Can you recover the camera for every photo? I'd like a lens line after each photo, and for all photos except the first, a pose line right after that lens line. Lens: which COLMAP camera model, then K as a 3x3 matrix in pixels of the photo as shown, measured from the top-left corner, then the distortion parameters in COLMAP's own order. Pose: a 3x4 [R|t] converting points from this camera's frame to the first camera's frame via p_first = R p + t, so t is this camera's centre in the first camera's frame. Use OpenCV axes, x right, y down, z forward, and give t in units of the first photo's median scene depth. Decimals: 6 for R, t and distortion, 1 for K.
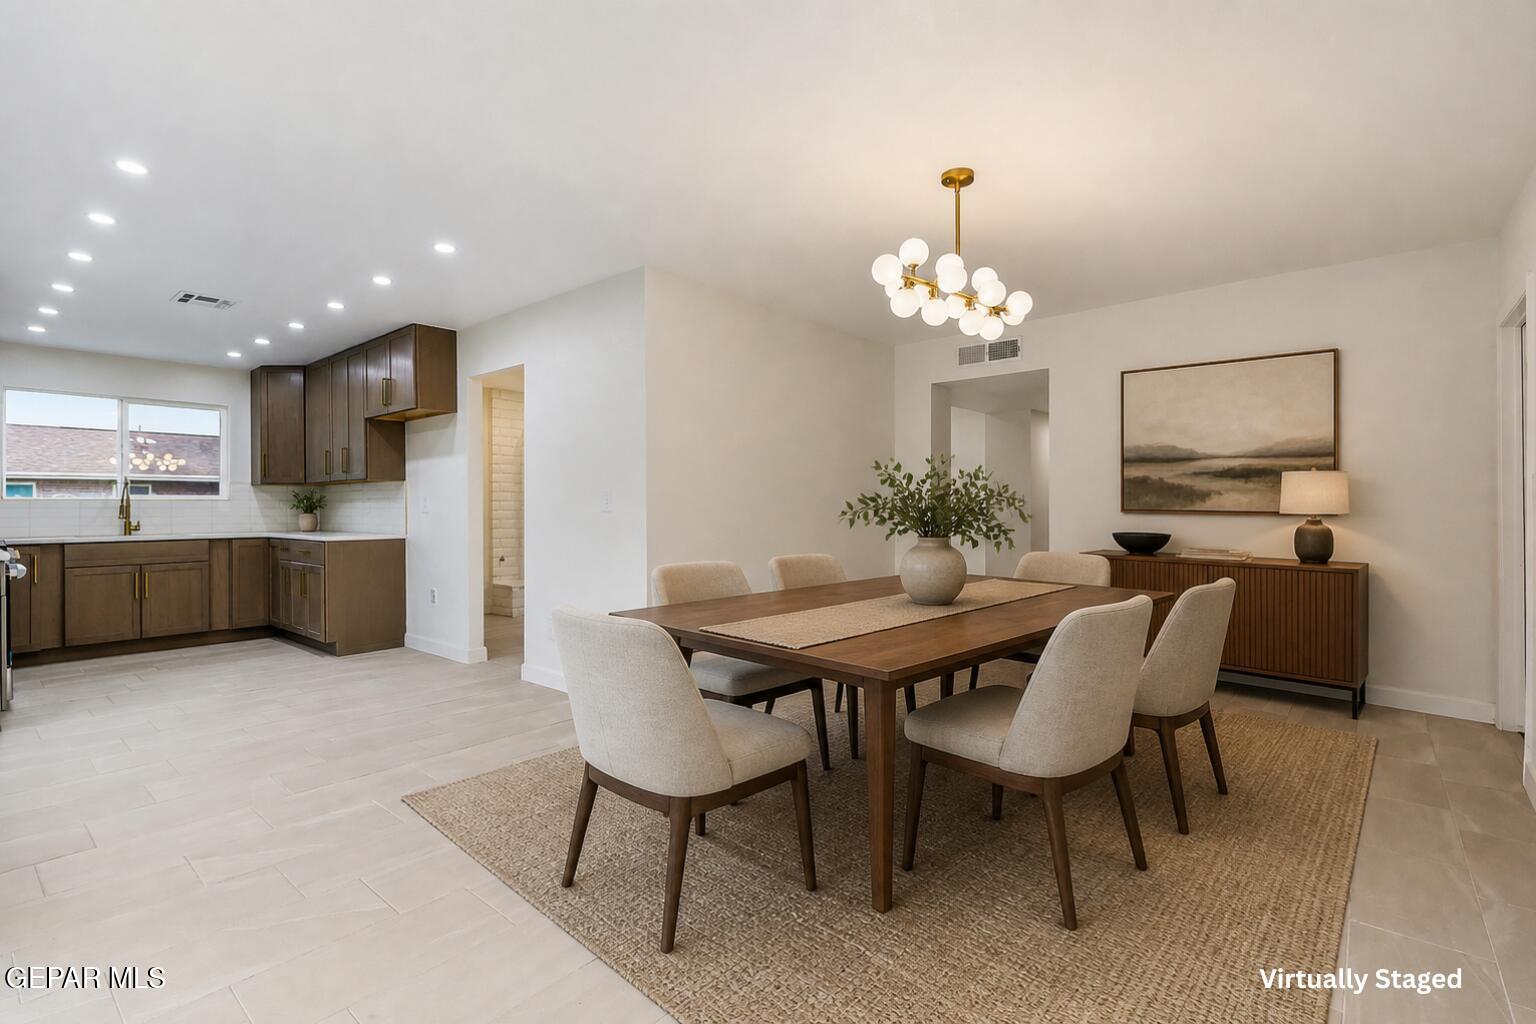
lens RADIAL K [[719.6, 0, 743.8], [0, 719.6, 510.2], [0, 0, 1]] dist [-0.017752, 0.001511]
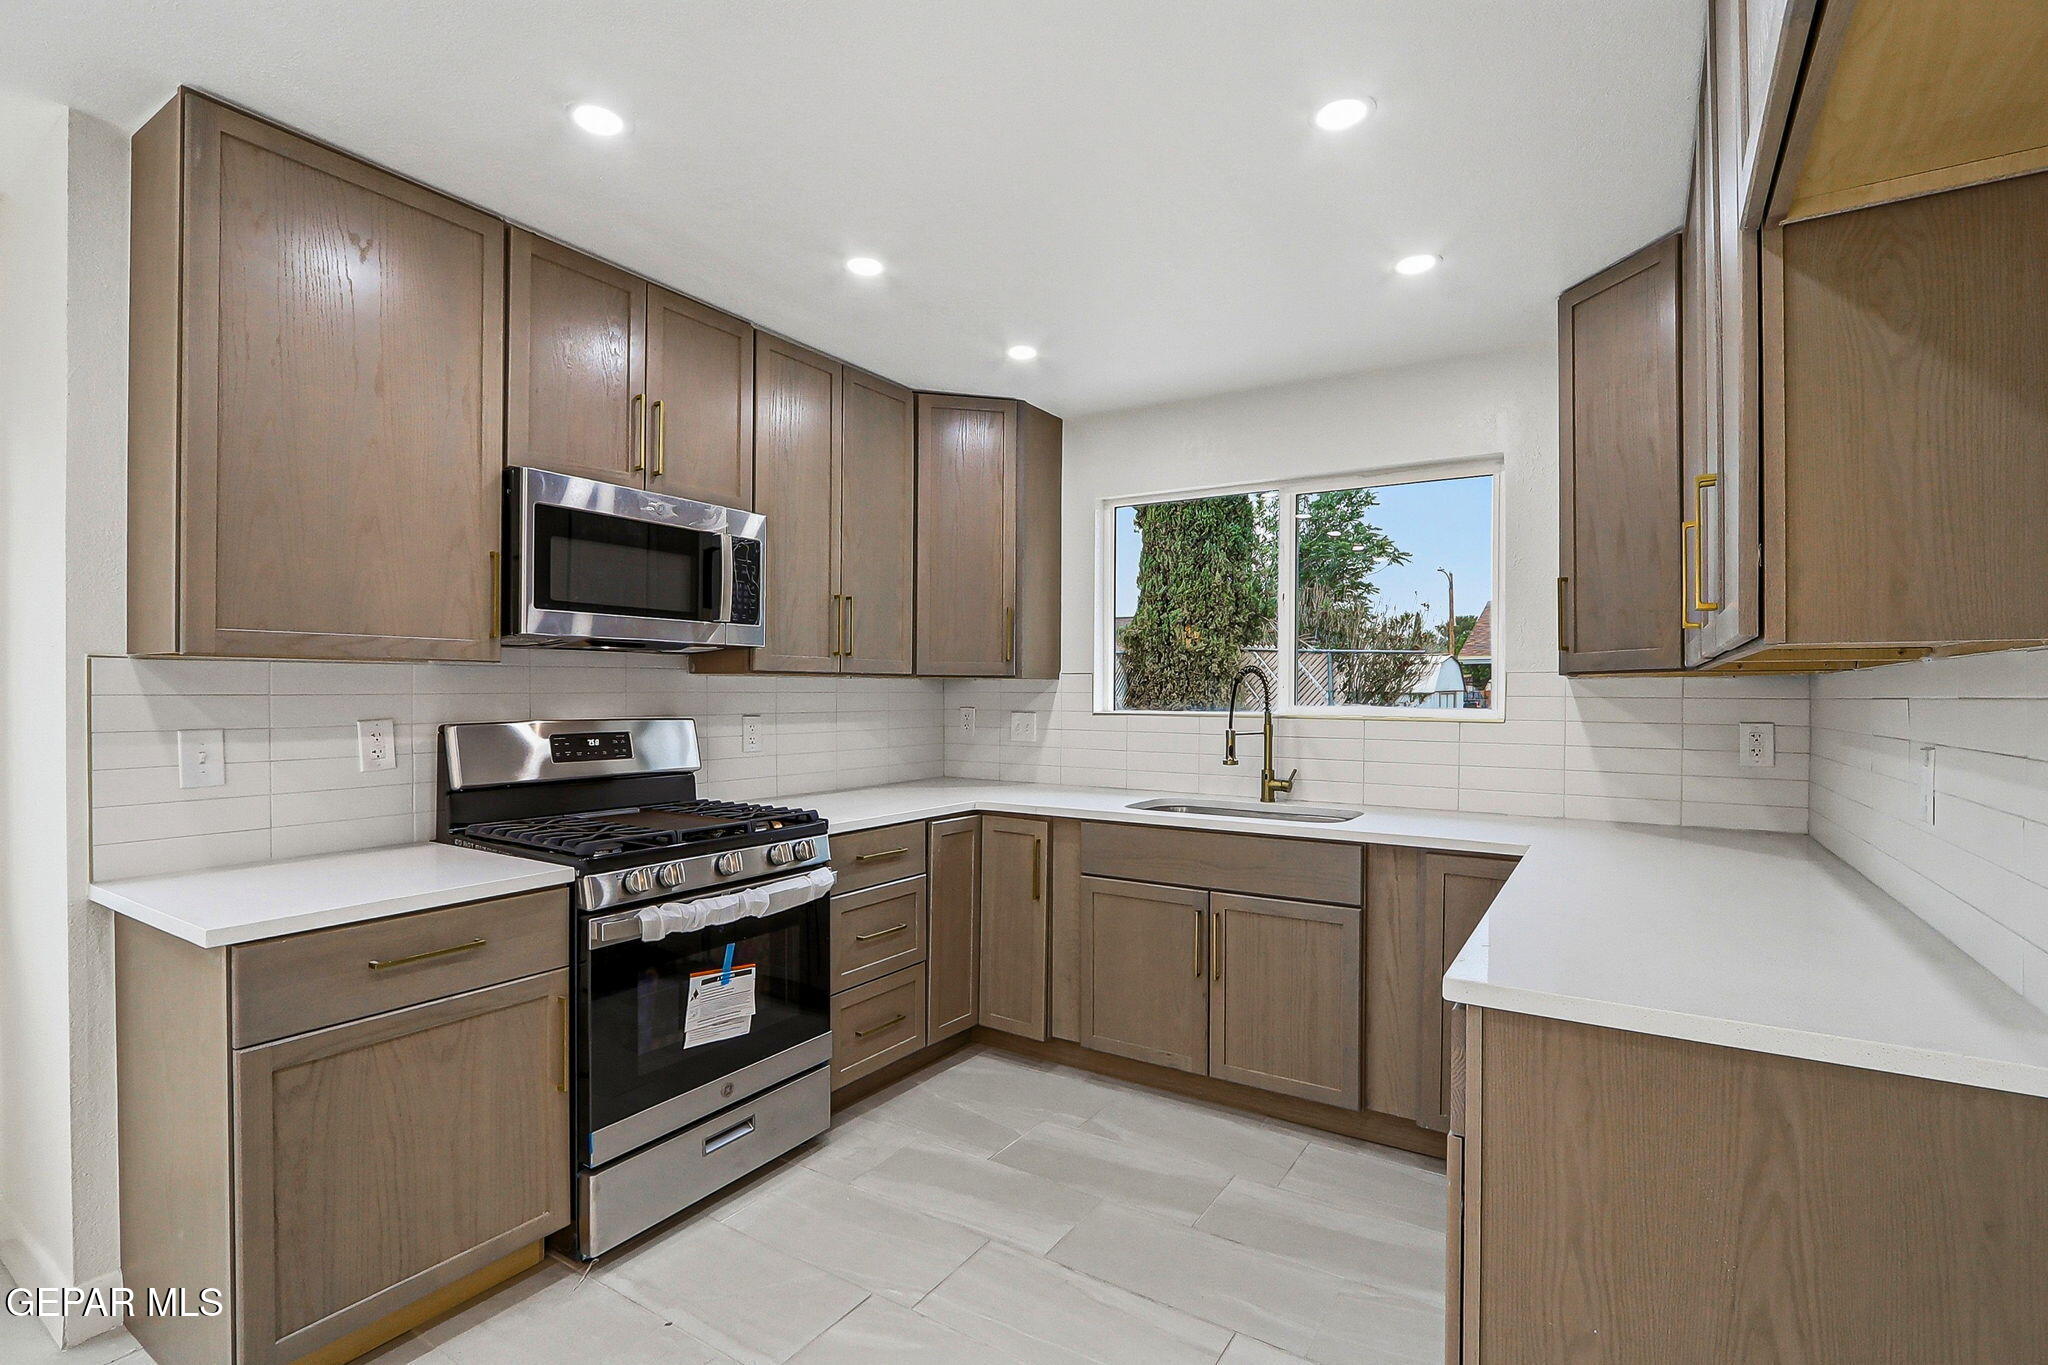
lens RADIAL K [[959.5, 0, 1010.2], [0, 959.5, 692.7], [0, 0, 1]] dist [-0.017752, 0.001511]
pose [[0.158102, 0.007391, -0.987395, -0.327004], [-0.013708, 0.999892, 0.005290, -0.028846], [0.987328, 0.012699, 0.158186, 0.740237]]
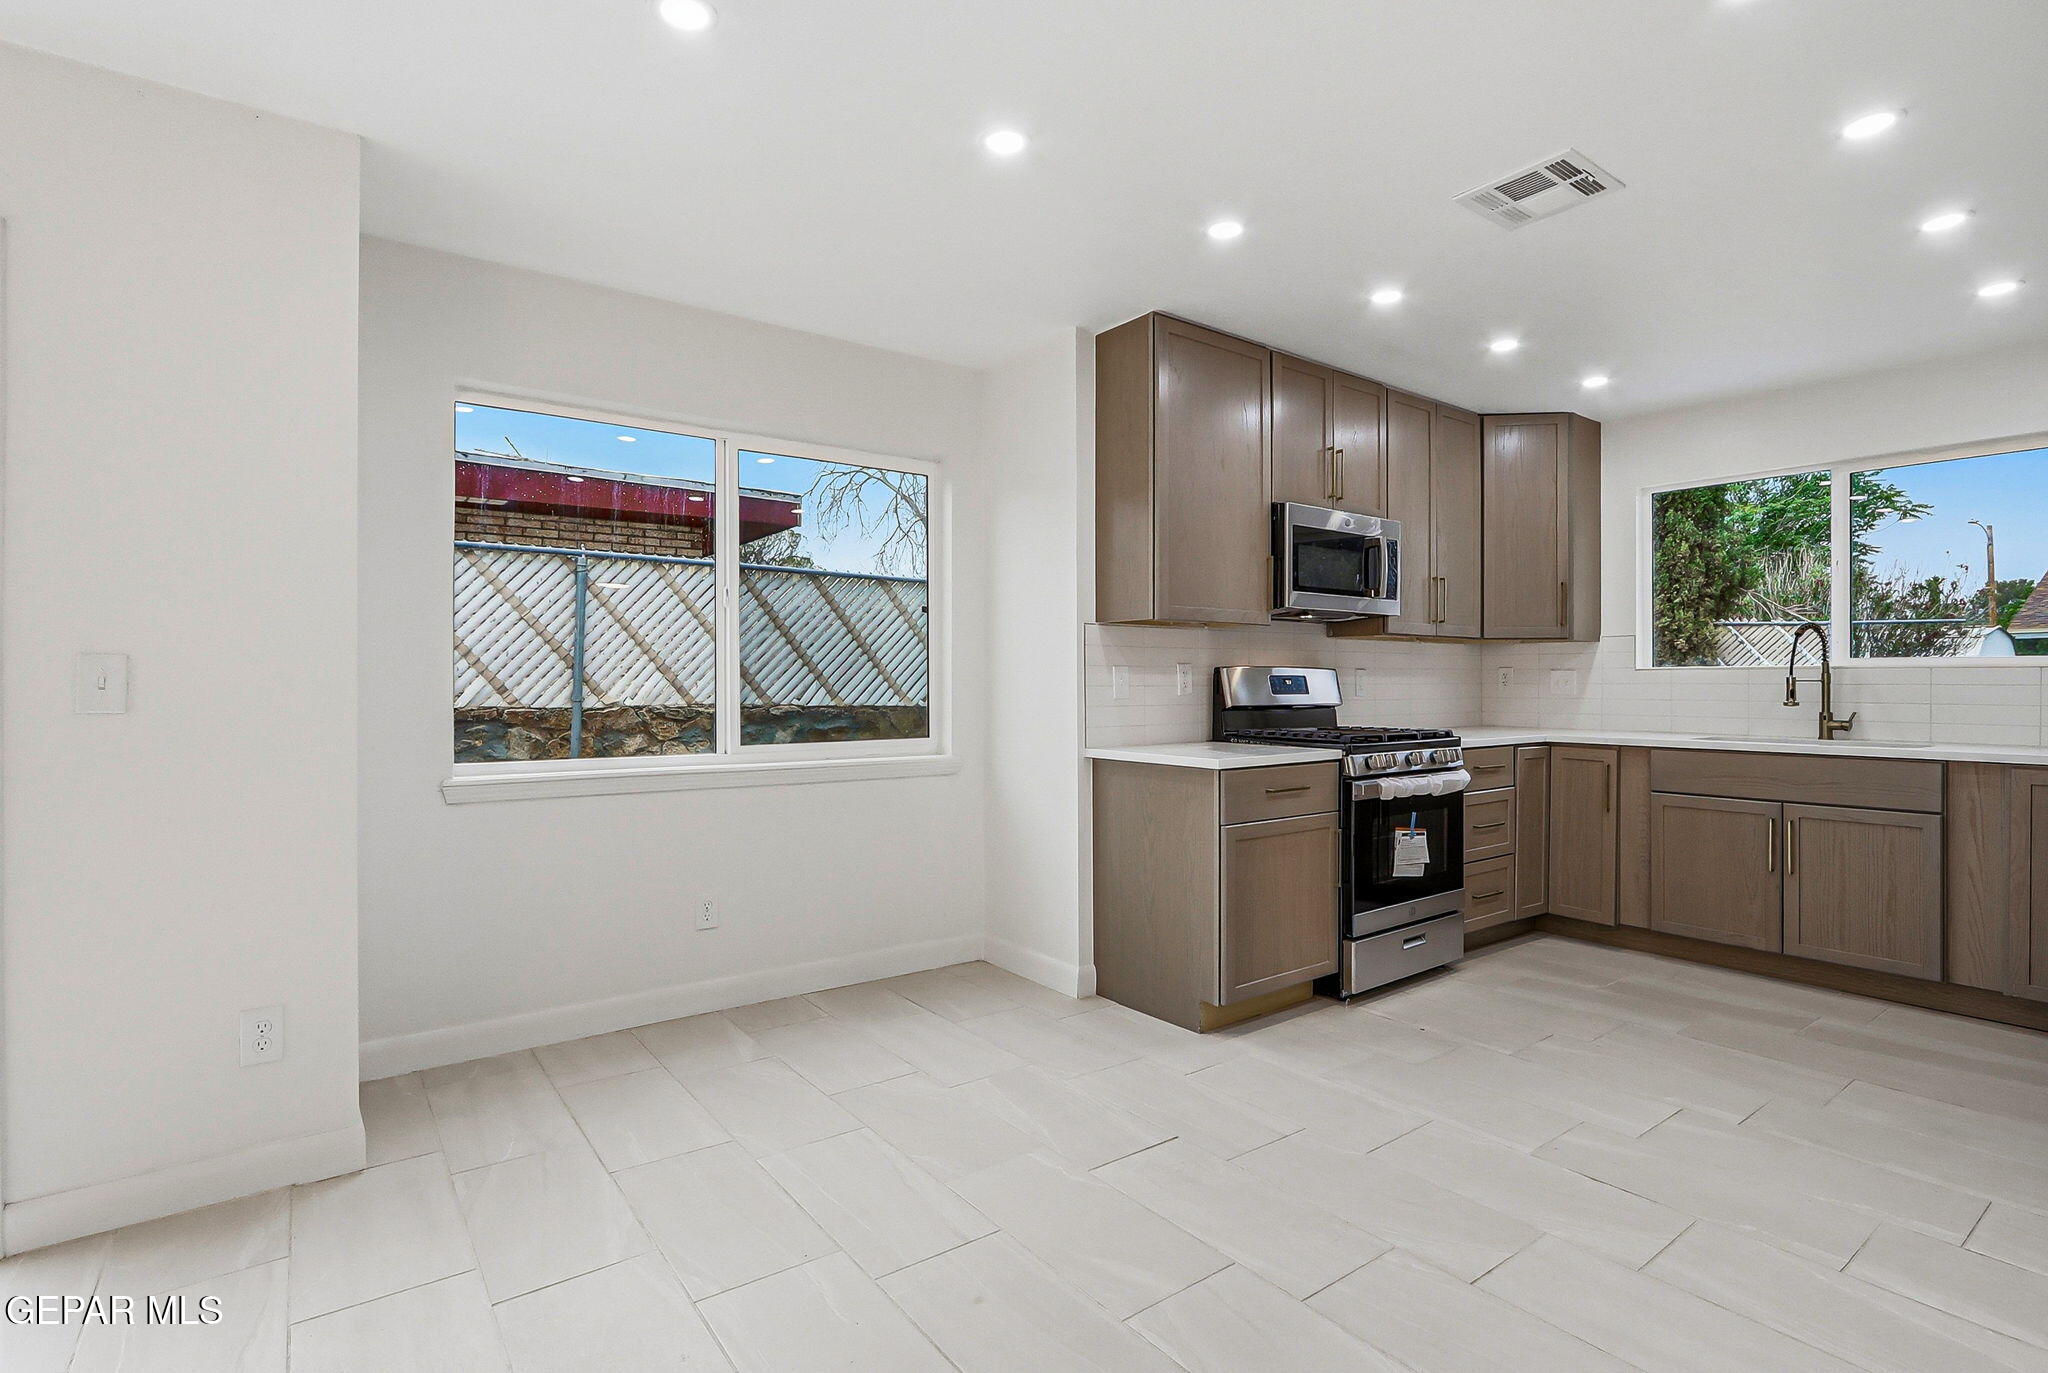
lens RADIAL K [[959.5, 0, 1016.3], [0, 959.5, 678.4], [0, 0, 1]] dist [-0.017752, 0.001511]
pose [[-0.208676, 0.002803, -0.977981, -0.116348], [-0.006586, 0.999969, 0.004271, -0.005428], [0.977963, 0.007333, -0.208651, 0.578084]]
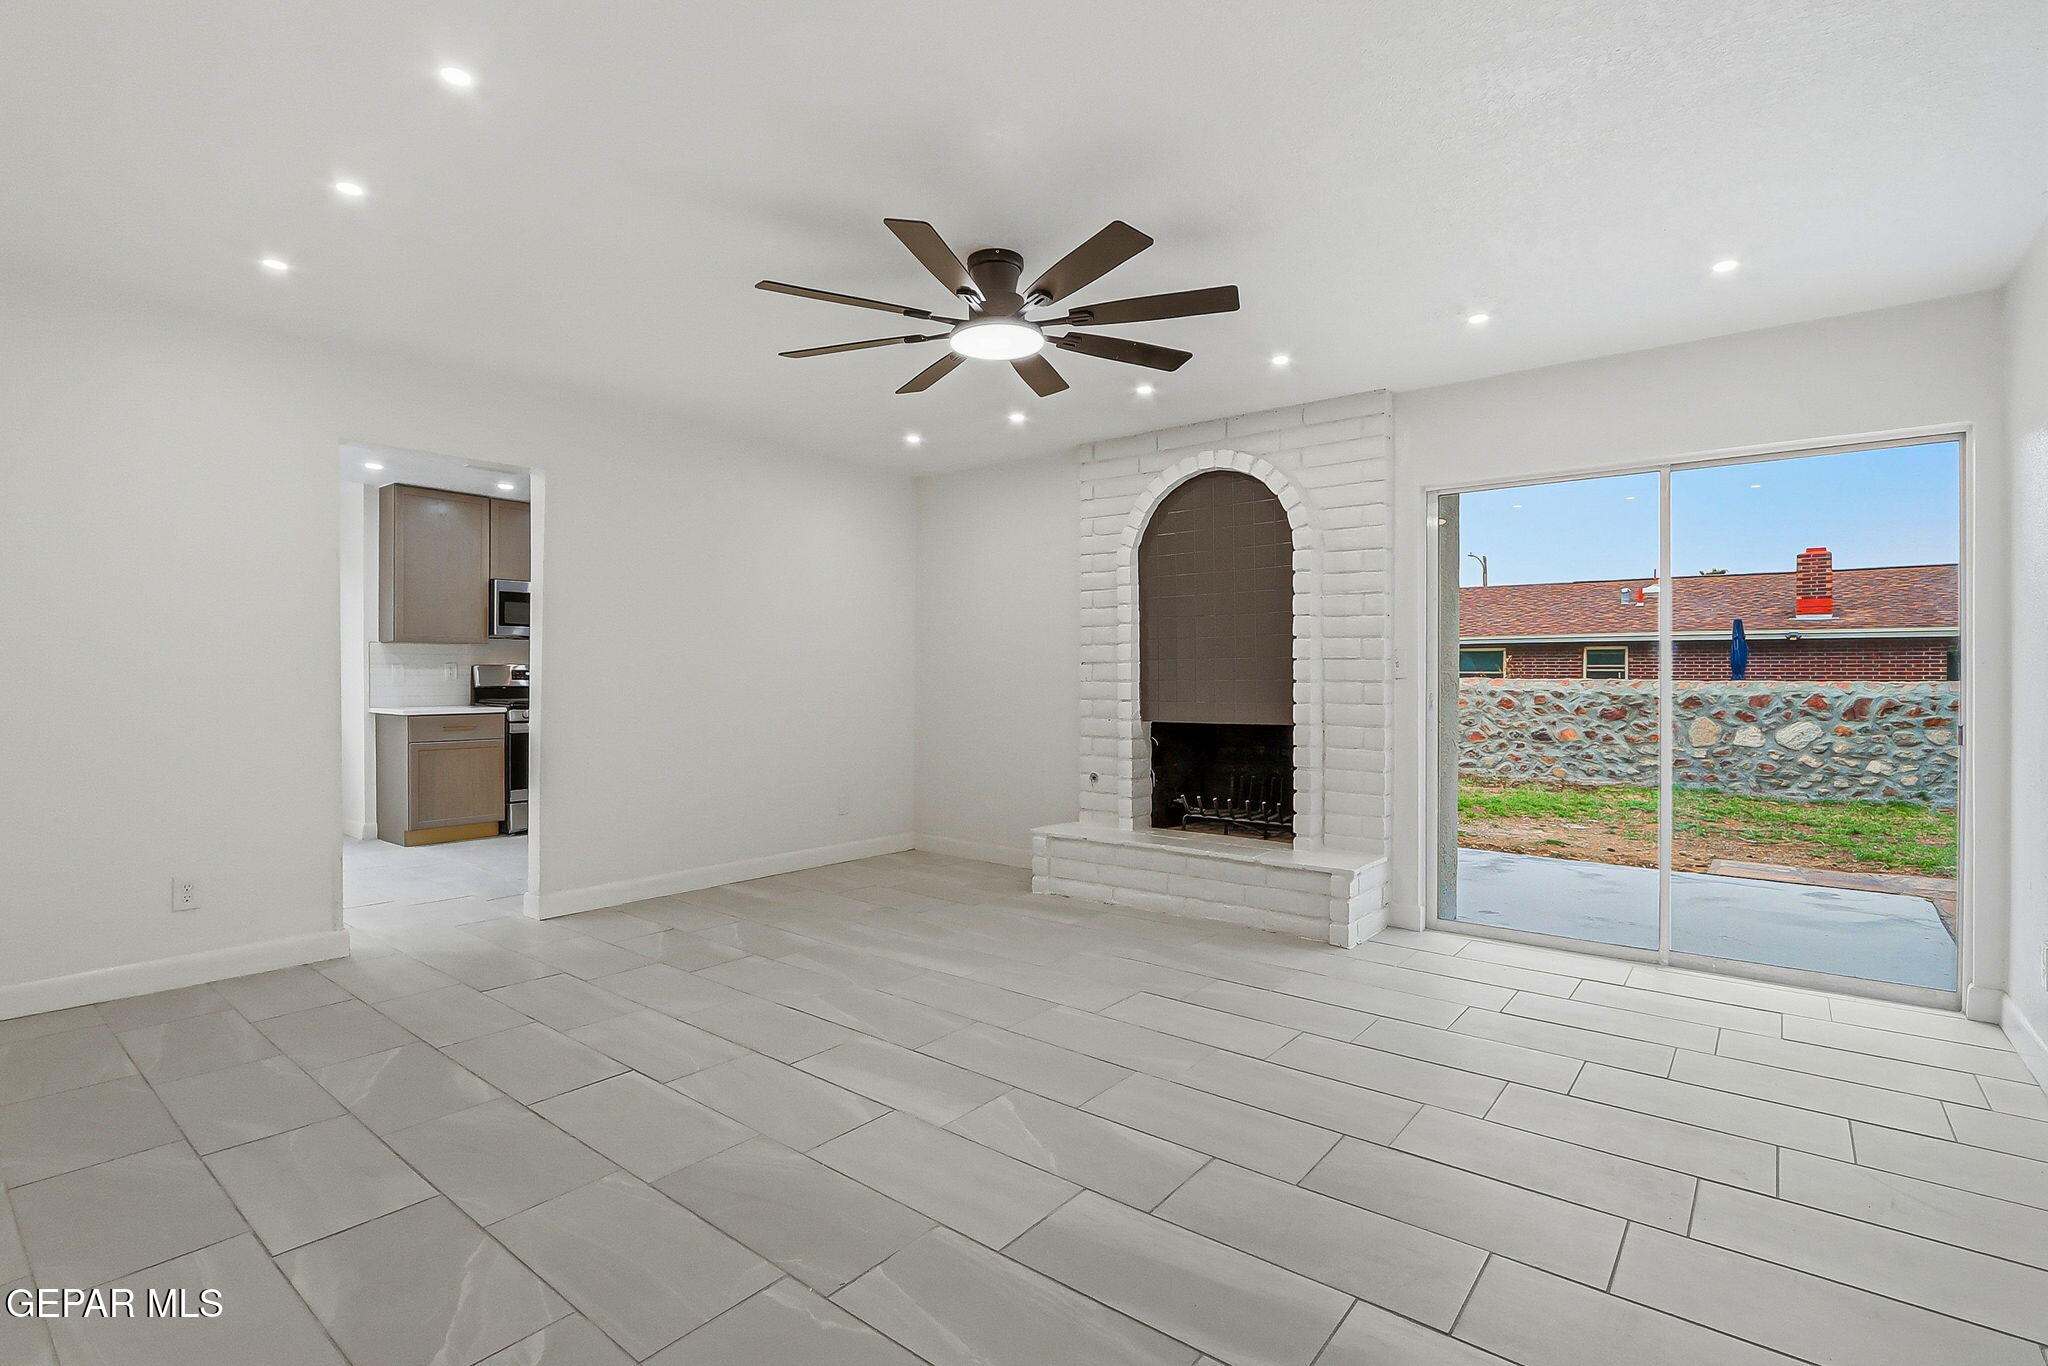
lens RADIAL K [[959.5, 0, 996.6], [0, 959.5, 678.4], [0, 0, 1]] dist [-0.017752, 0.001511]
pose [[0.048056, 0.007817, -0.998814, 0.407864], [-0.013589, 0.999882, 0.007172, -0.011760], [0.998752, 0.013229, 0.048157, 1.136425]]
